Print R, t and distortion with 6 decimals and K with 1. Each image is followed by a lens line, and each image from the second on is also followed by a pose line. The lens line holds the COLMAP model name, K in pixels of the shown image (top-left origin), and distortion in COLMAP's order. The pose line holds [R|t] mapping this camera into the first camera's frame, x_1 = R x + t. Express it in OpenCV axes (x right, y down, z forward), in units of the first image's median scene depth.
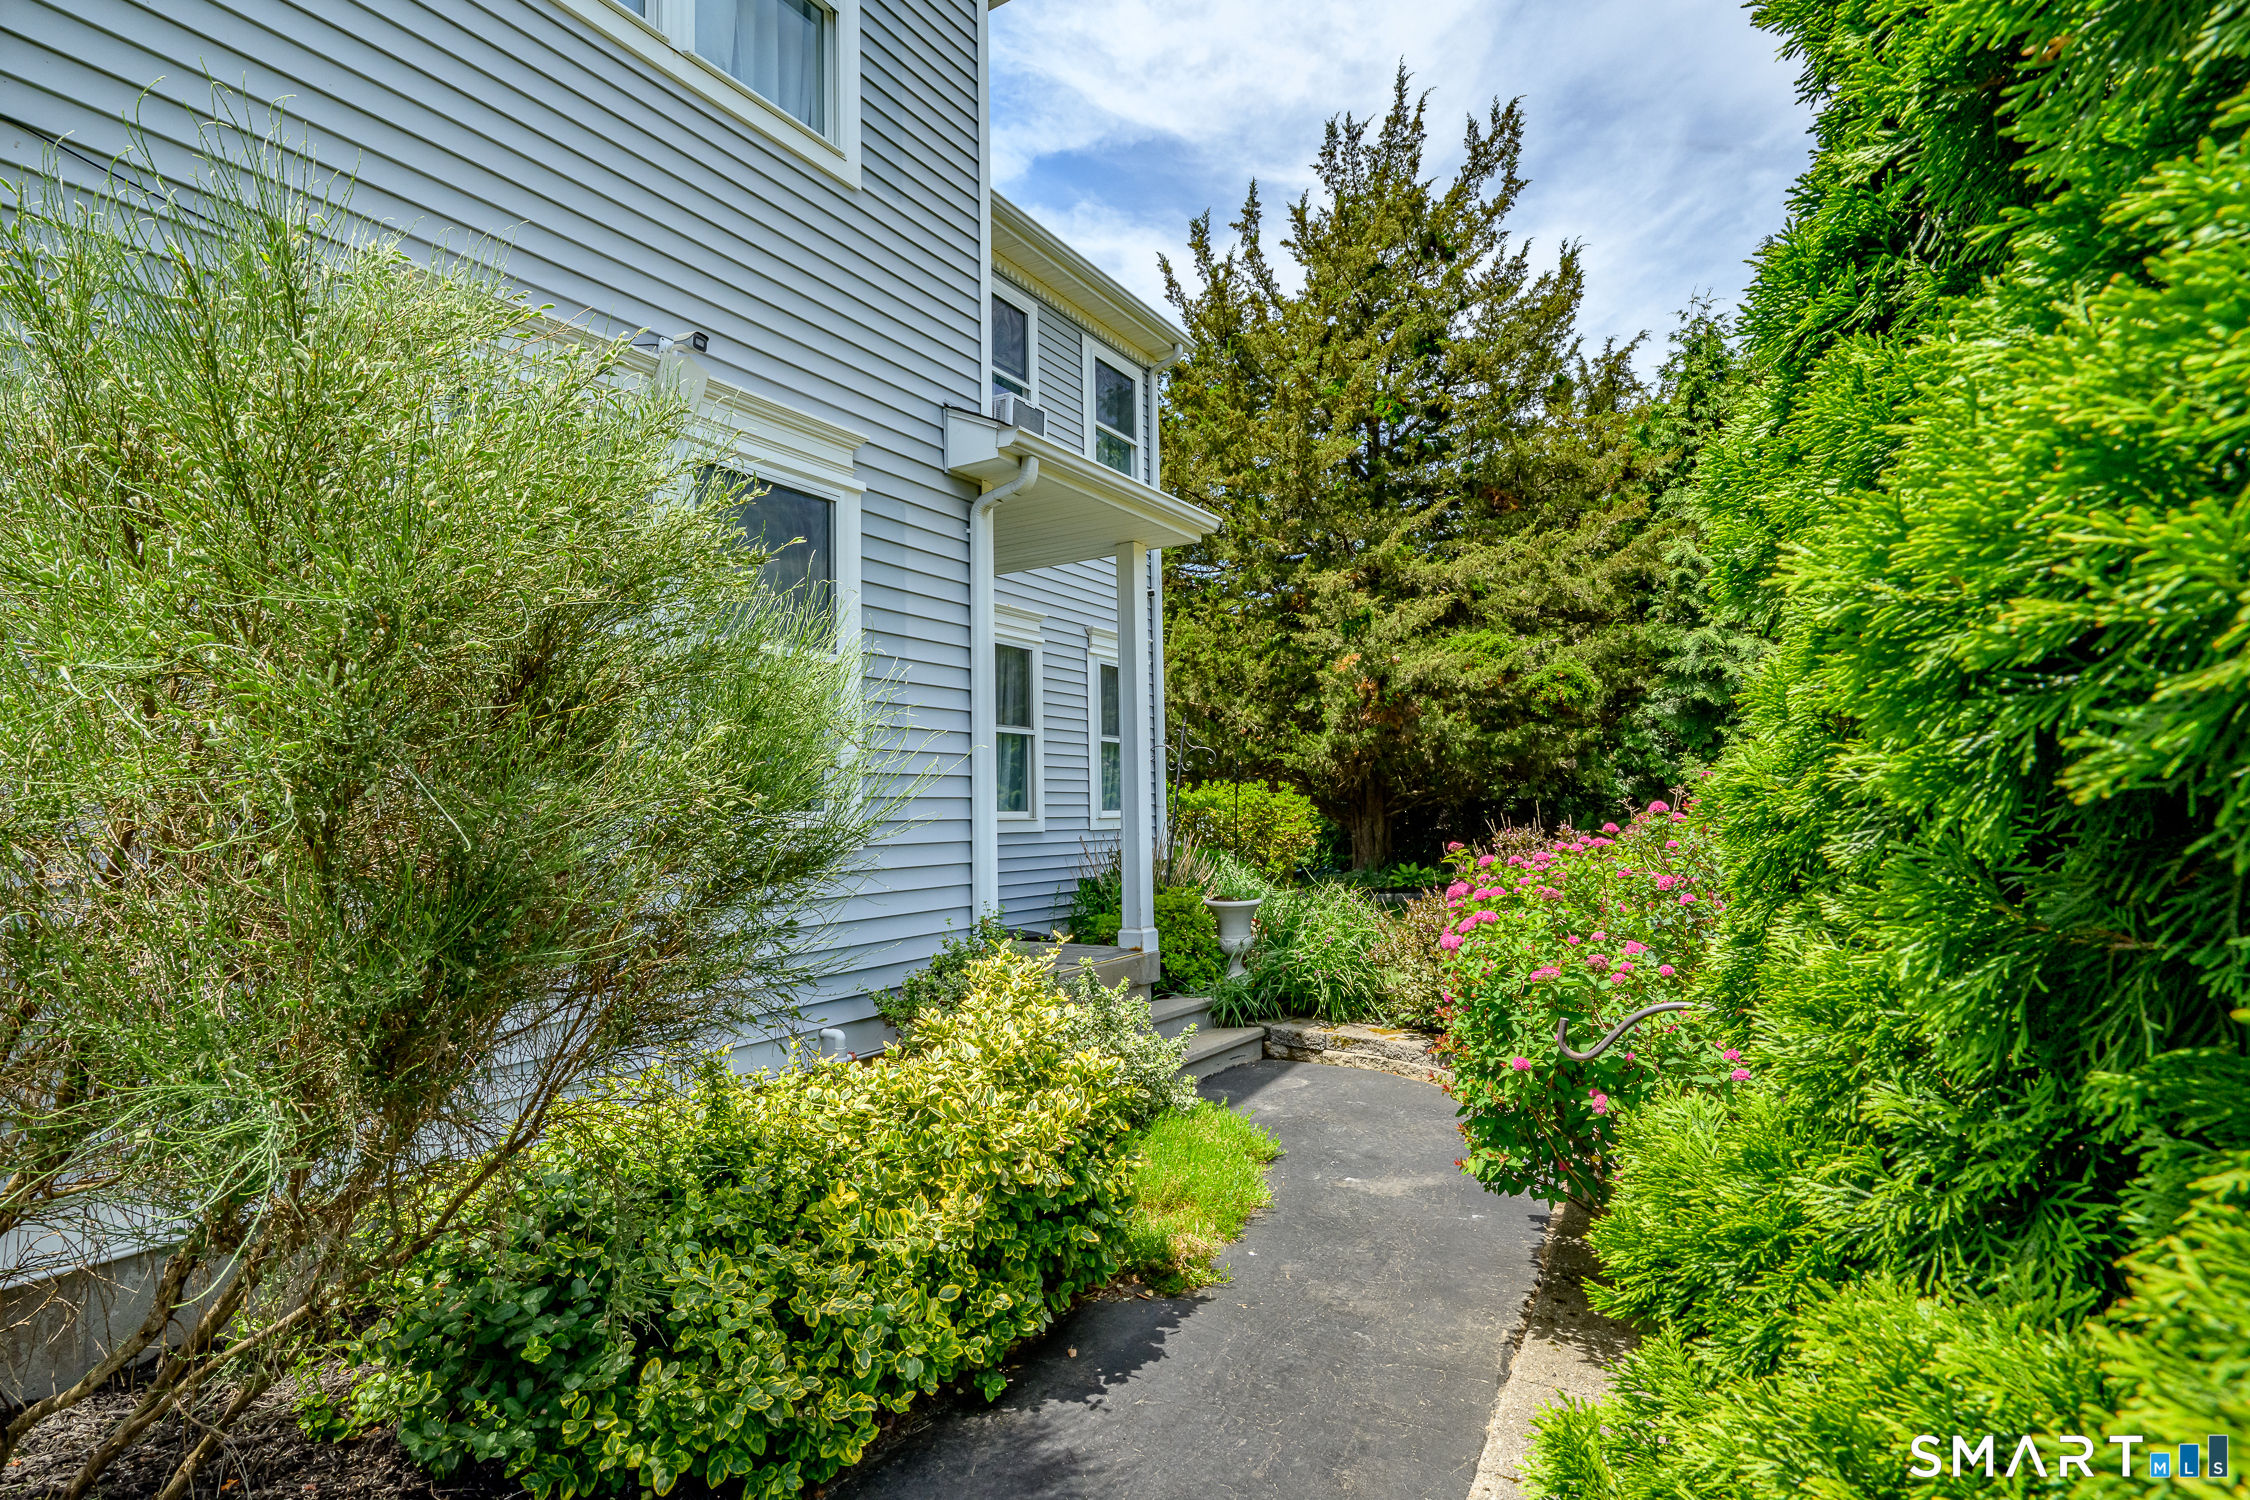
lens RADIAL K [[1118.3, 0, 1125.0], [0, 1118.3, 750.0], [0, 0, 1]] dist [-0.004964, -0.000241]
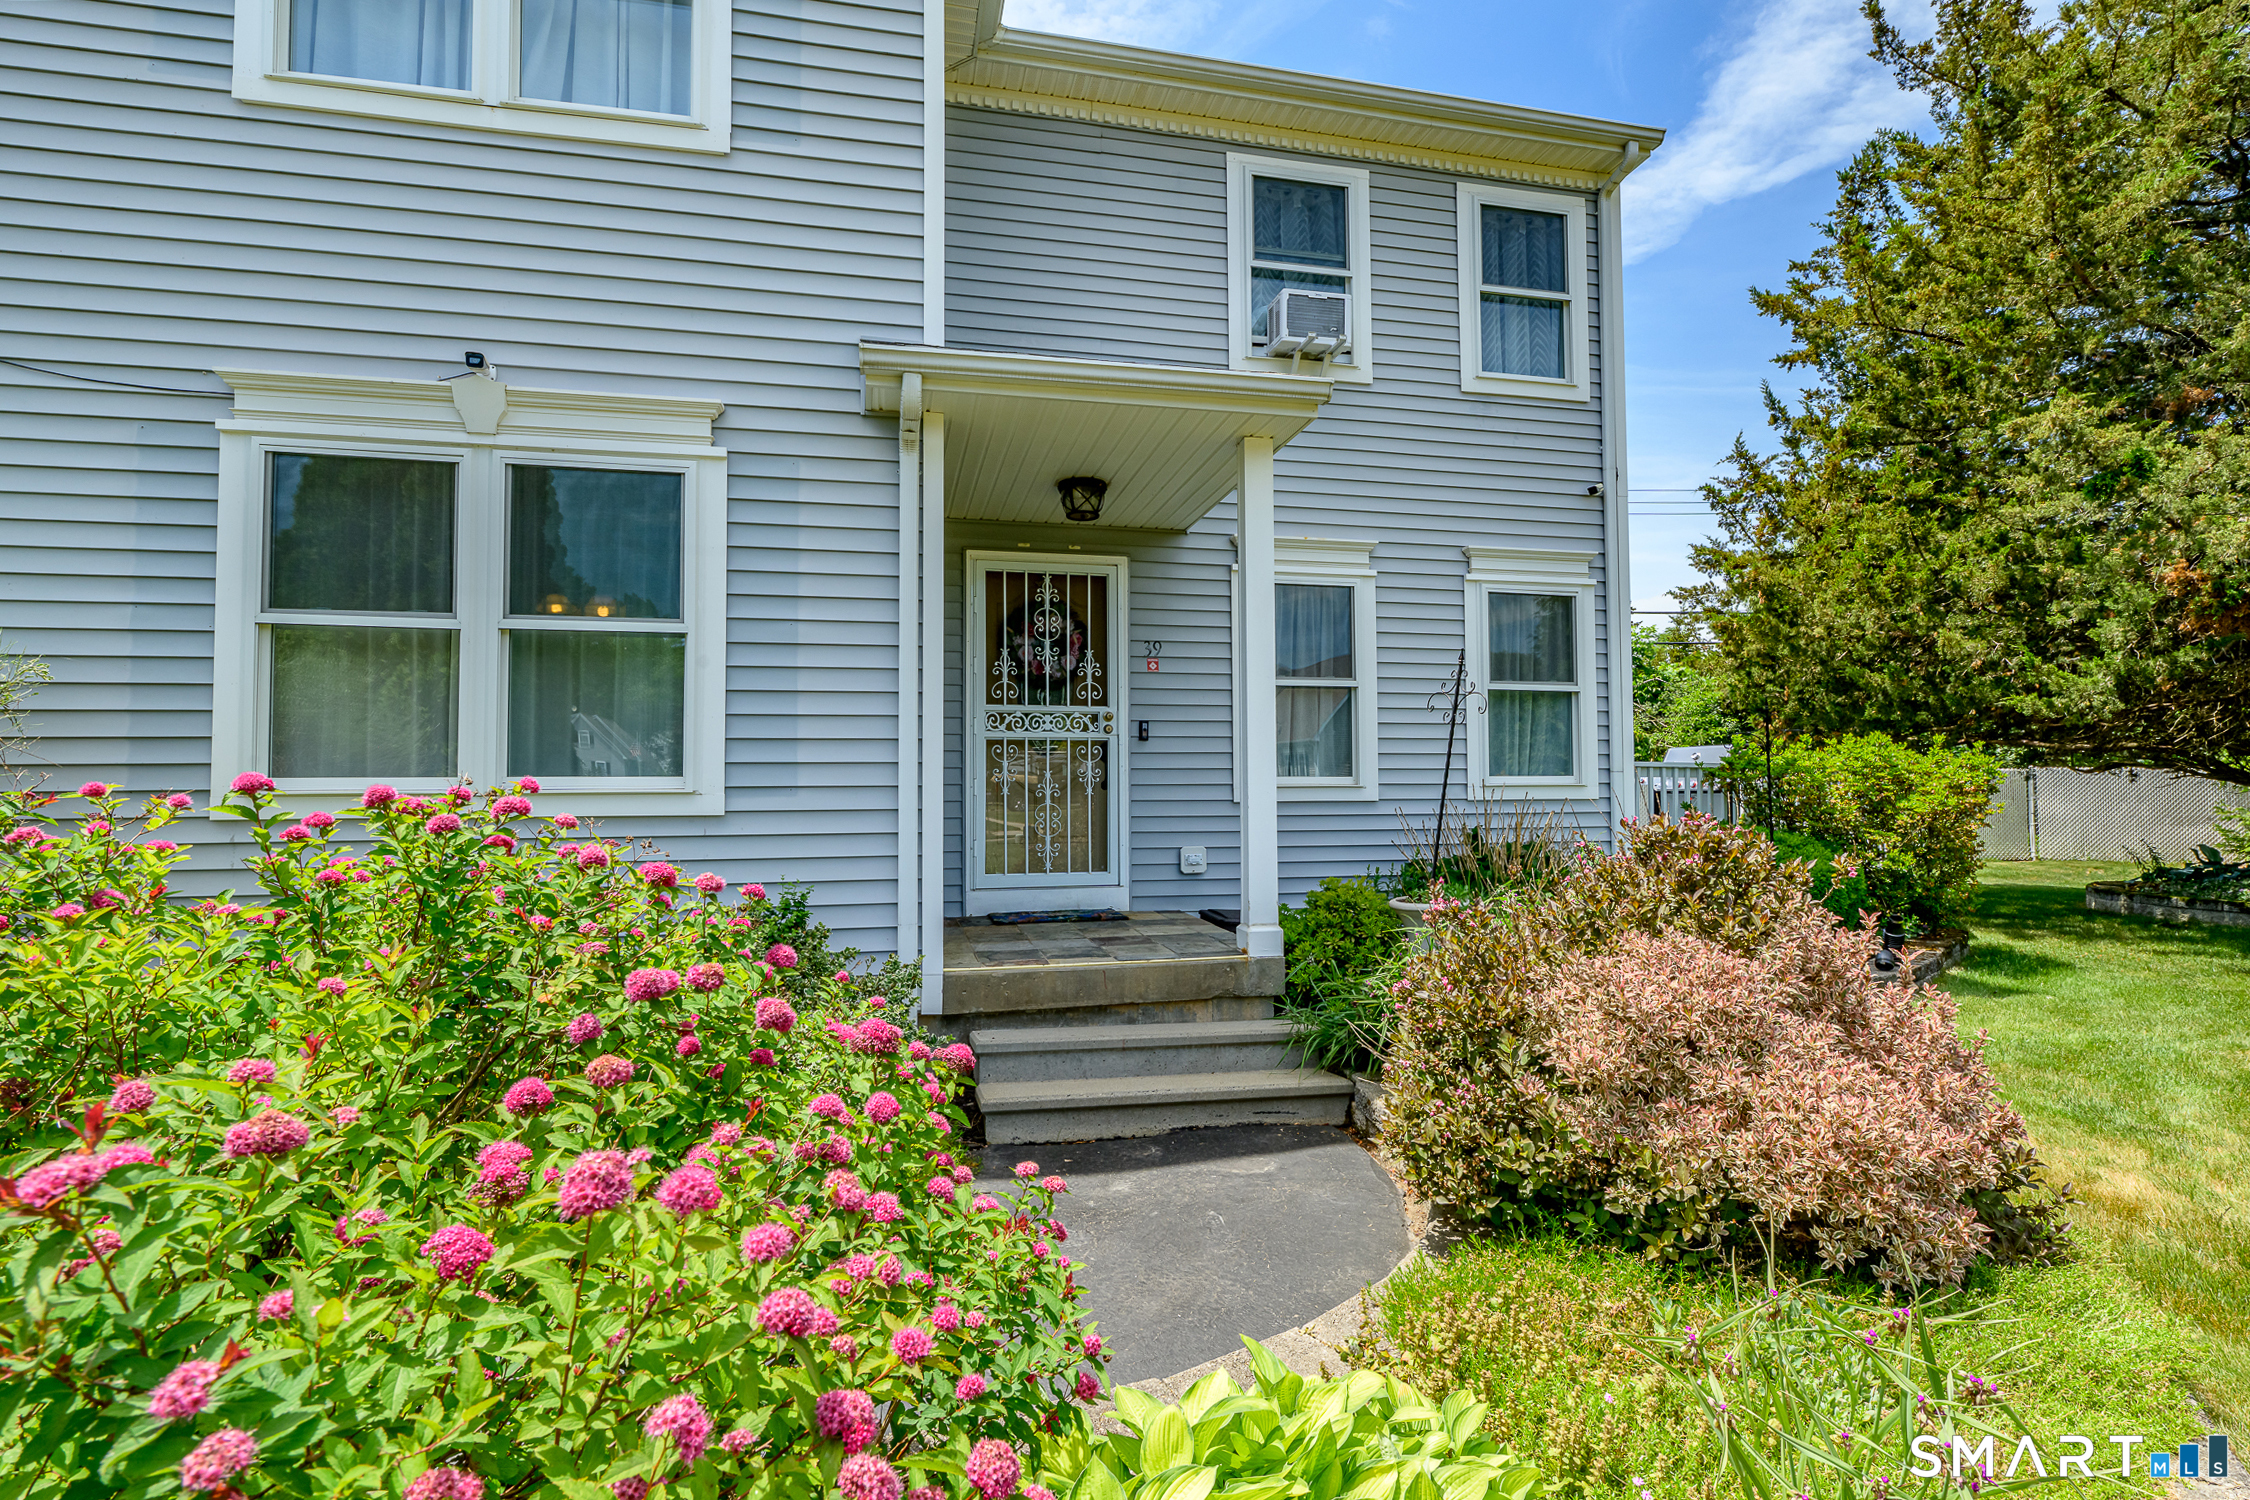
lens RADIAL K [[1063.3, 0, 1125.0], [0, 1063.3, 750.0], [0, 0, 1]] dist [-0.005999, -0.001607]
pose [[0.698929, -0.009321, -0.715130, 0.348149], [0.034058, 0.999214, 0.020263, 0.011719], [0.714379, -0.038518, 0.698698, 0.293671]]
